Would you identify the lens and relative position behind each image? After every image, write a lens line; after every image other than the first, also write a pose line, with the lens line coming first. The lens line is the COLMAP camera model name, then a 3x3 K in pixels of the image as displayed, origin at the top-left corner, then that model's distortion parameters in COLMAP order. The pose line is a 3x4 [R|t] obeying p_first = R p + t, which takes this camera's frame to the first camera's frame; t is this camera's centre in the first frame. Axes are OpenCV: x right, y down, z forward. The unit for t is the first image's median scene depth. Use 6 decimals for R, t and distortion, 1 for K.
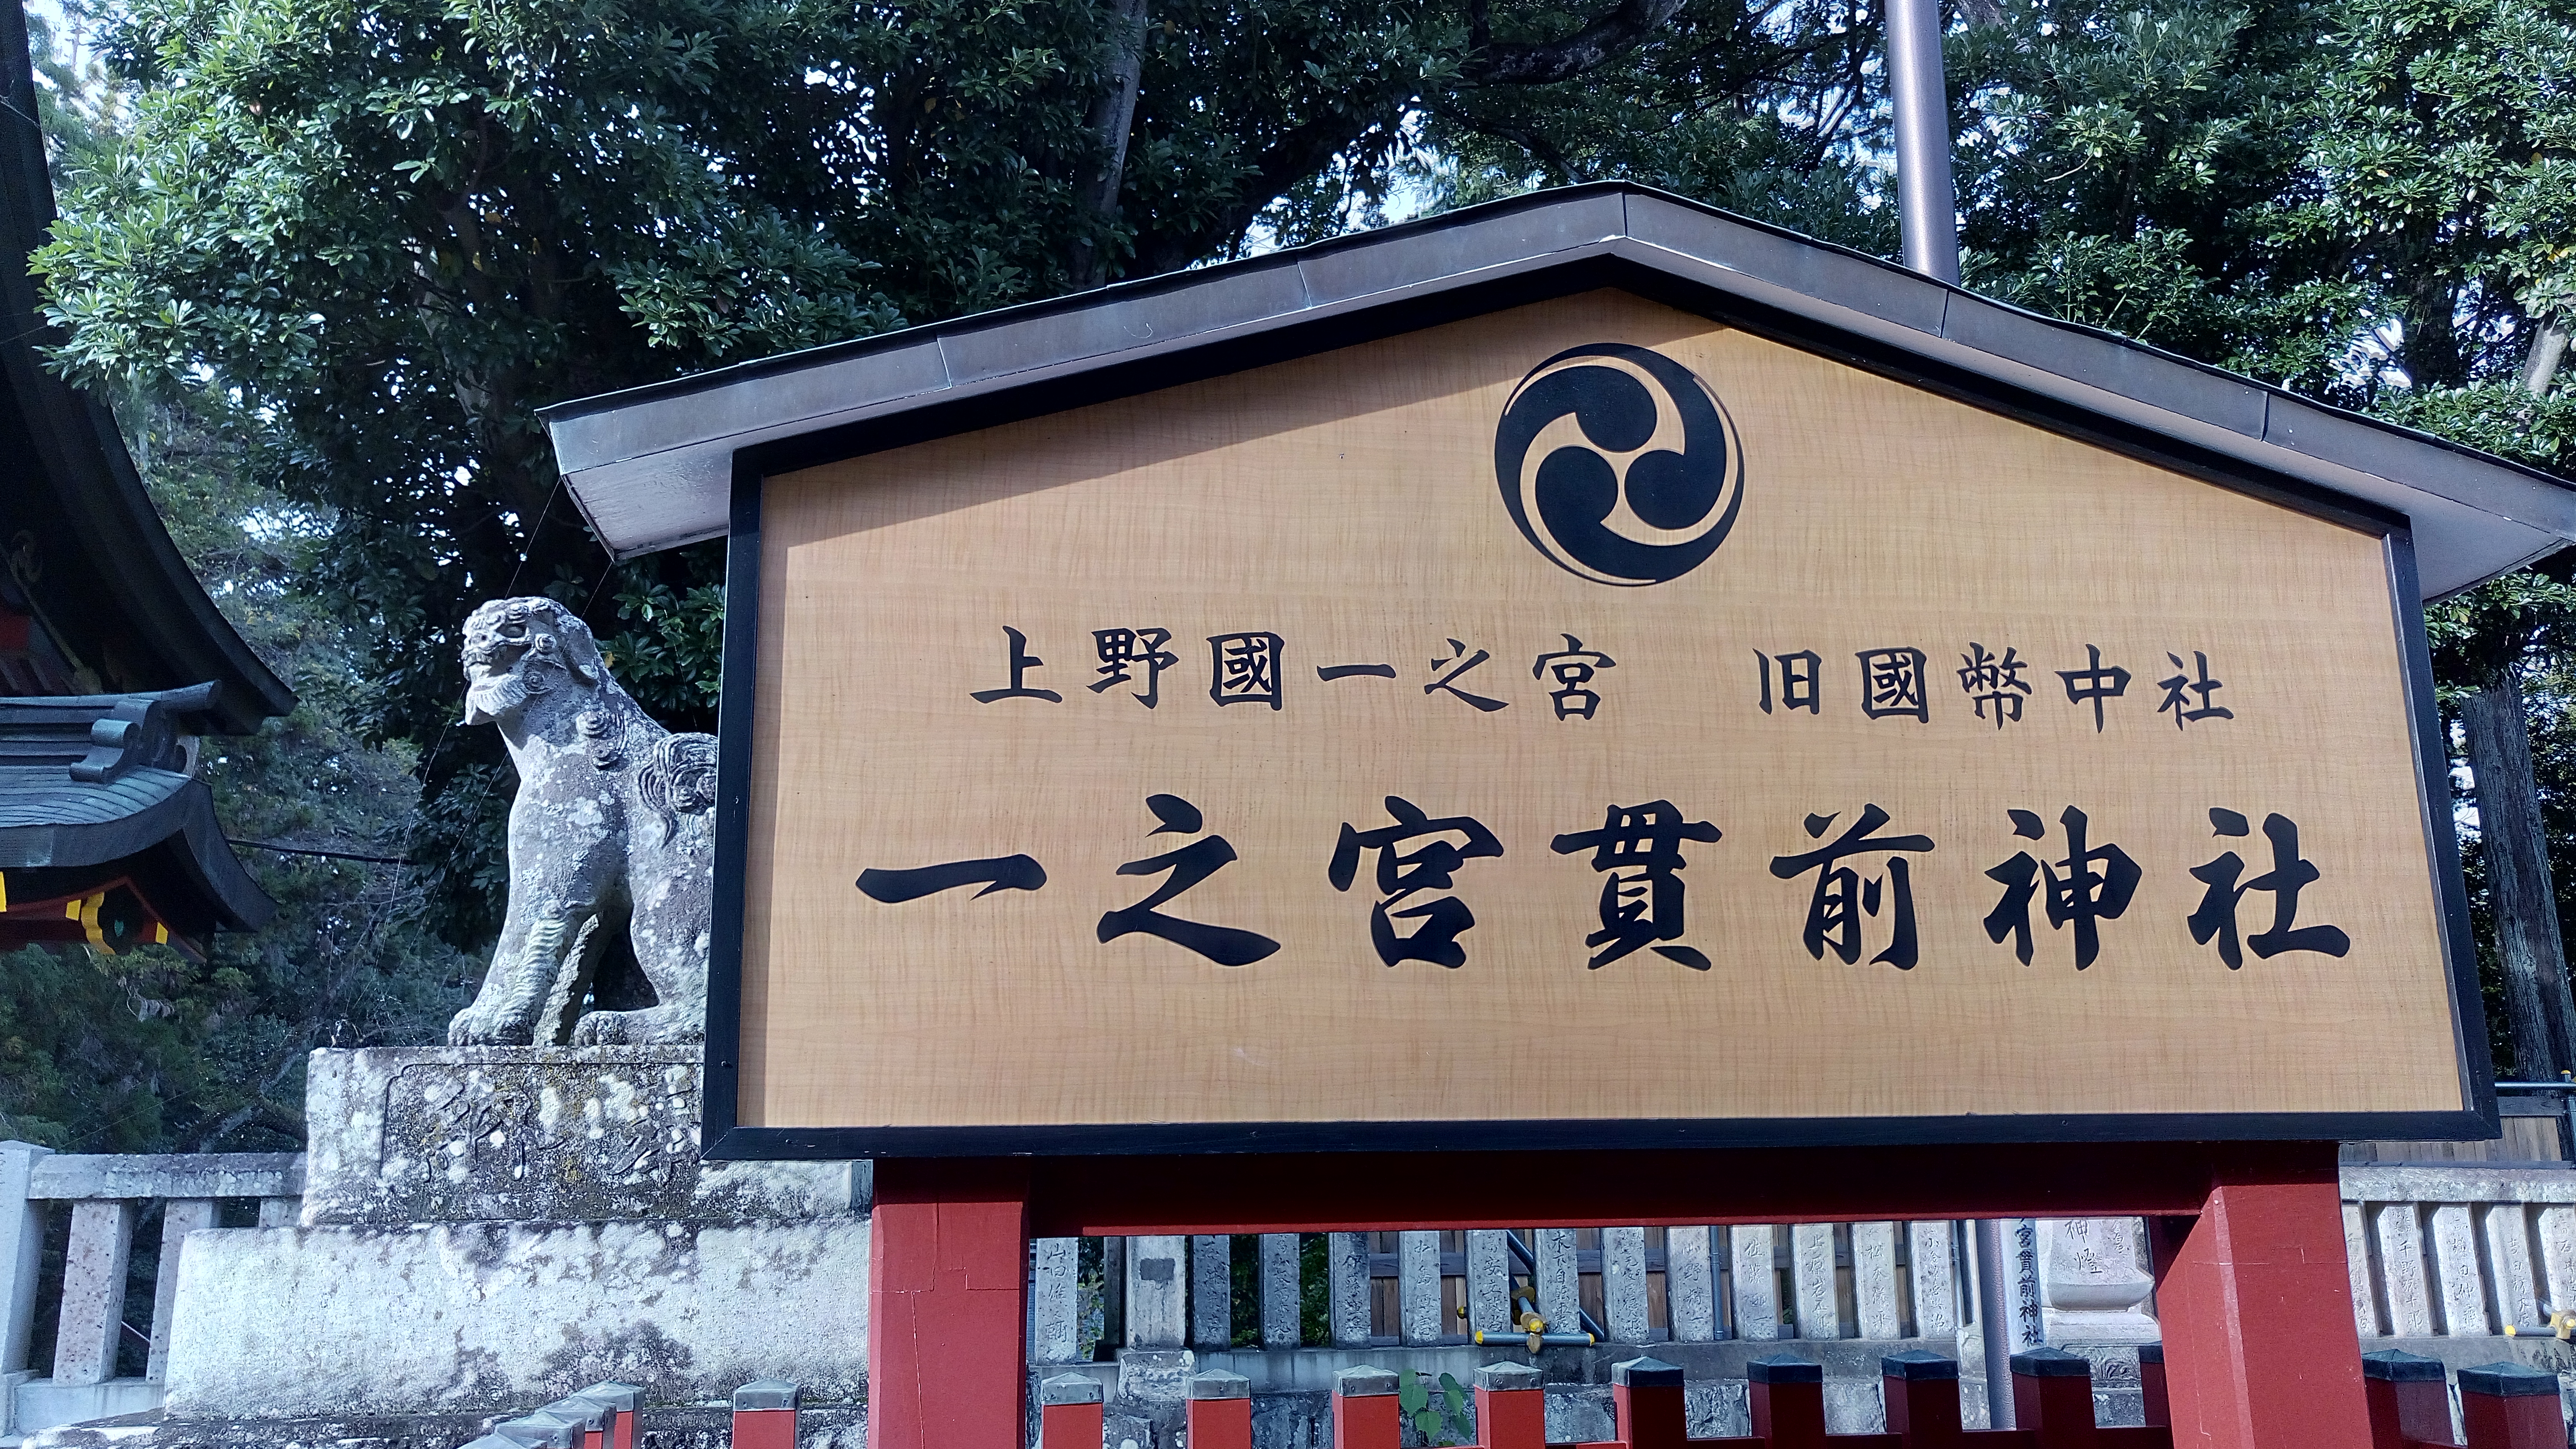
lens RADIAL K [[2038.6, 0, 1288.0], [0, 2038.6, 724.5], [0, 0, 1]] dist [0.007596, -0.010653]
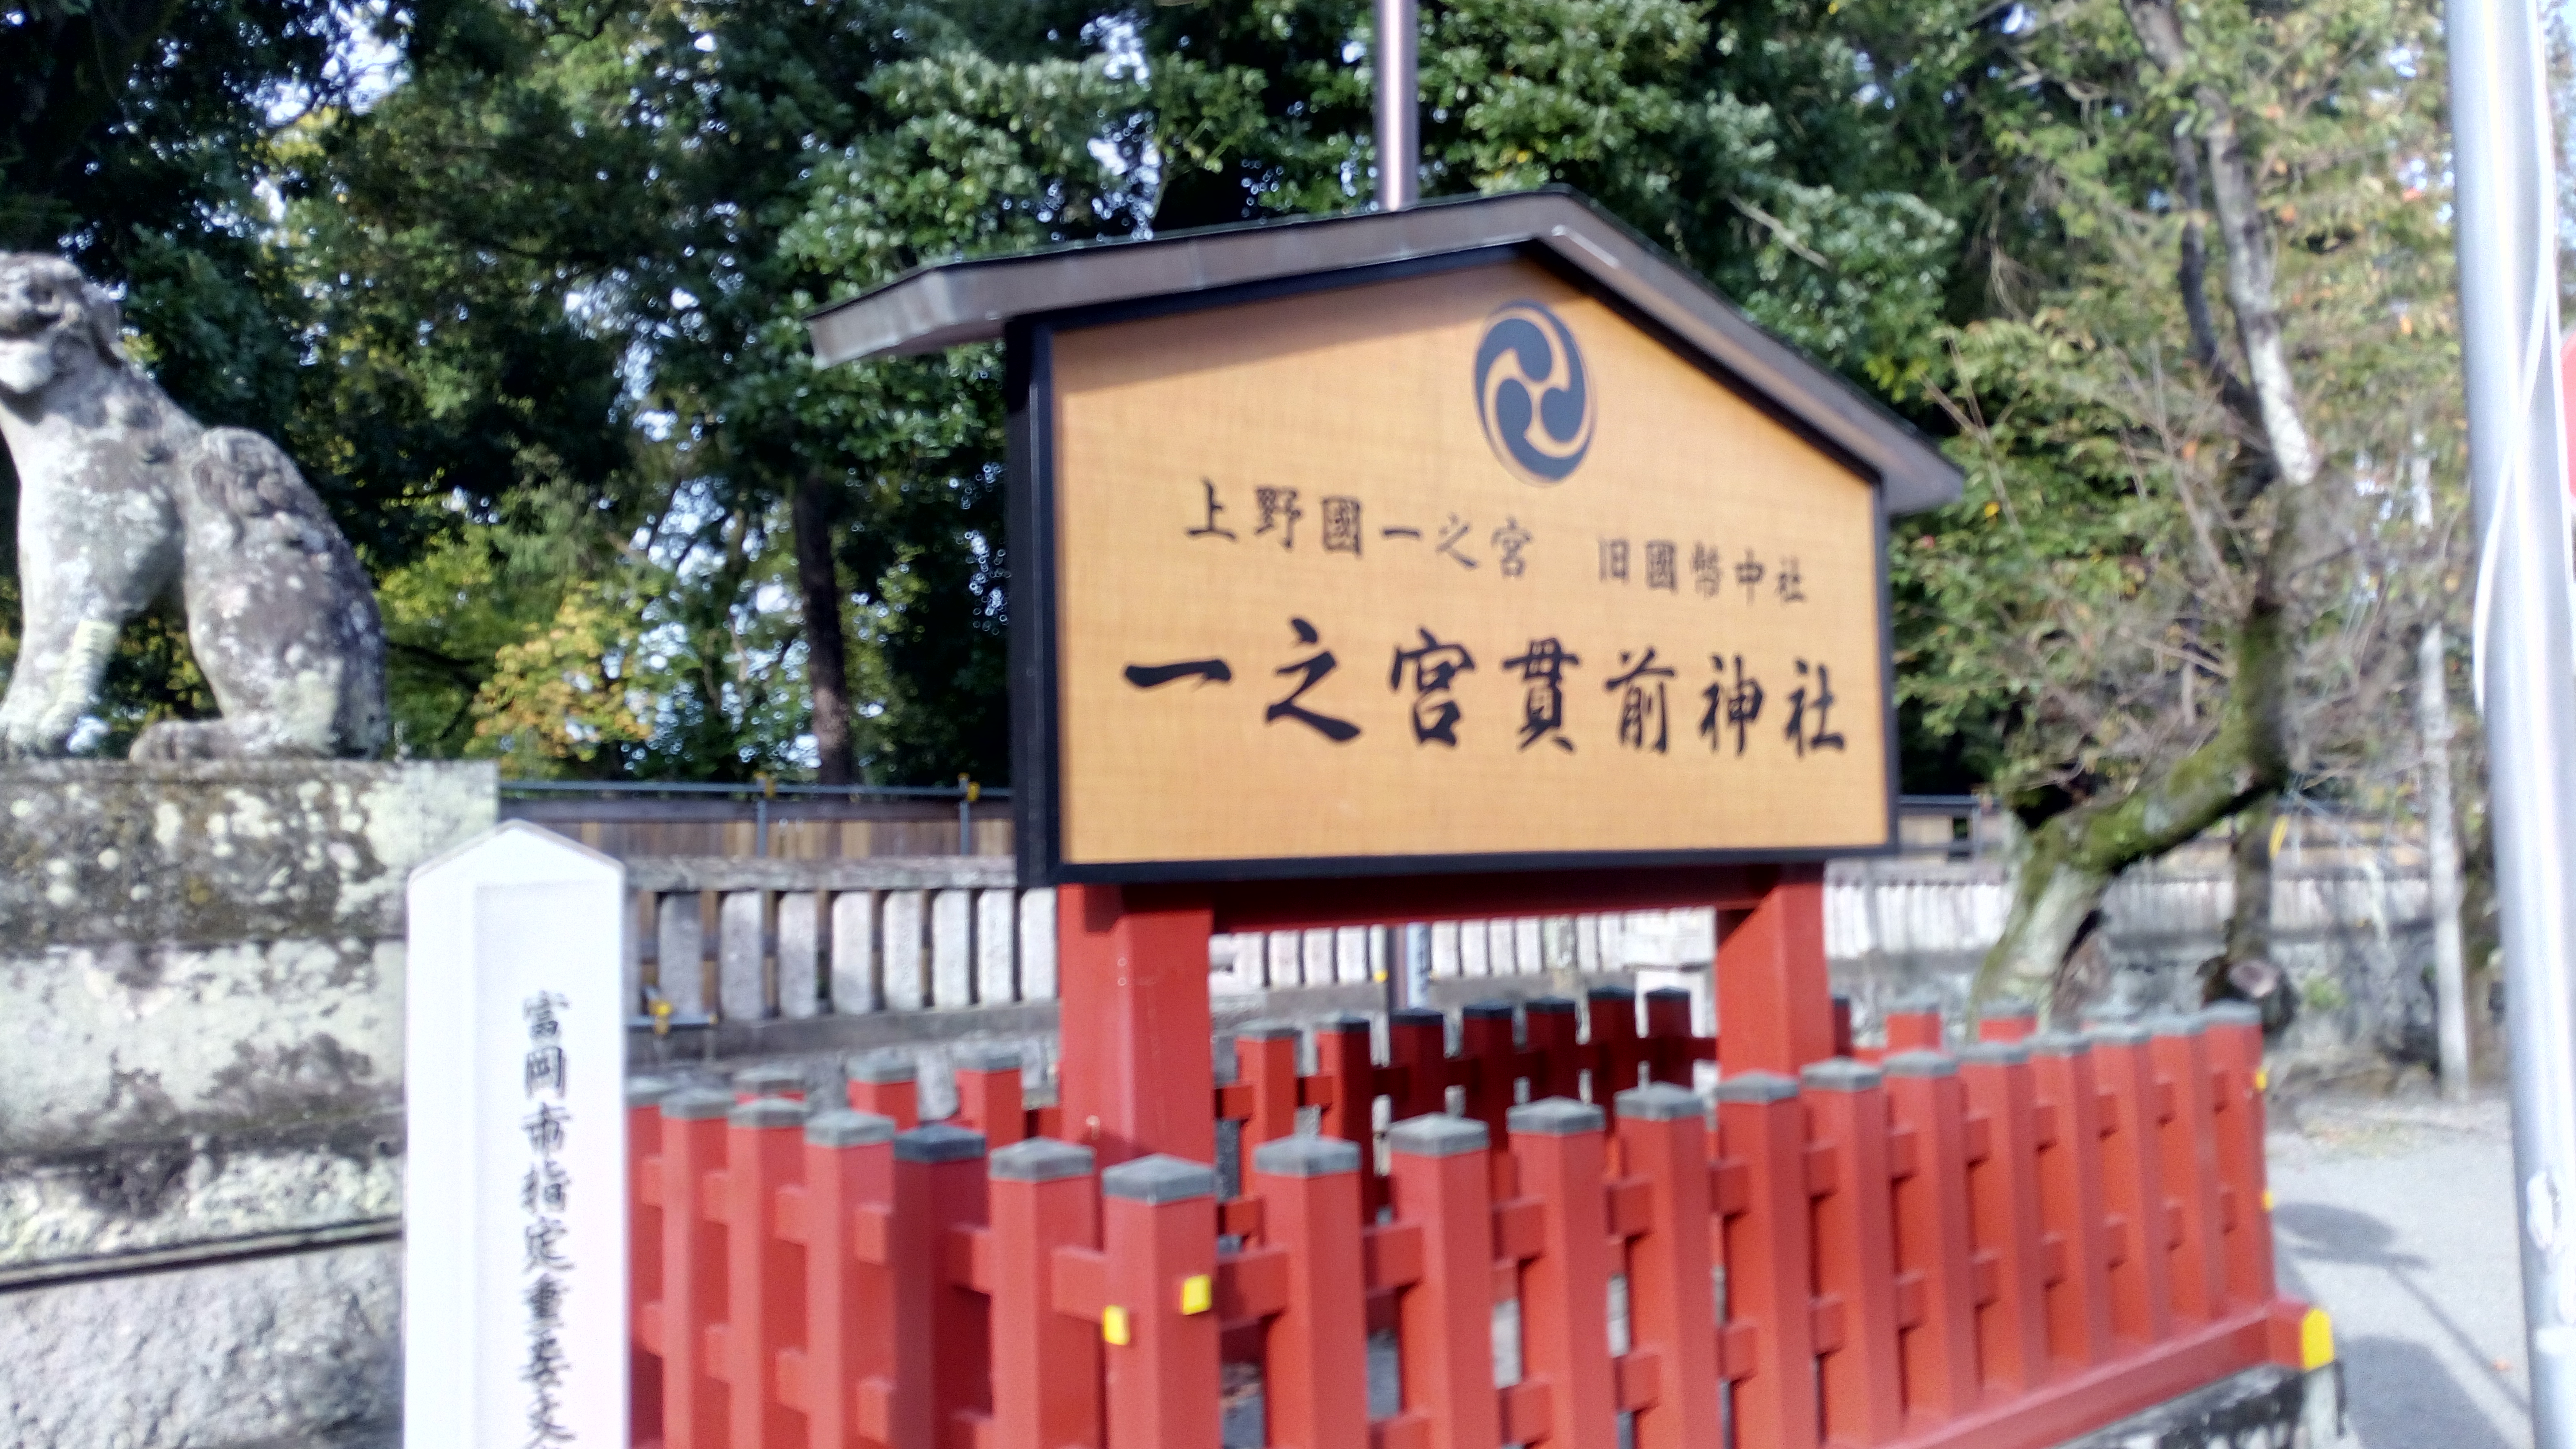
lens RADIAL K [[2038.6, 0, 1288.0], [0, 2038.6, 724.5], [0, 0, 1]] dist [0.007596, -0.010653]
pose [[0.830580, 0.030051, 0.556087, -0.776020], [-0.113255, 0.986791, 0.115833, -0.047817], [-0.545261, -0.159188, 0.823013, -0.111830]]
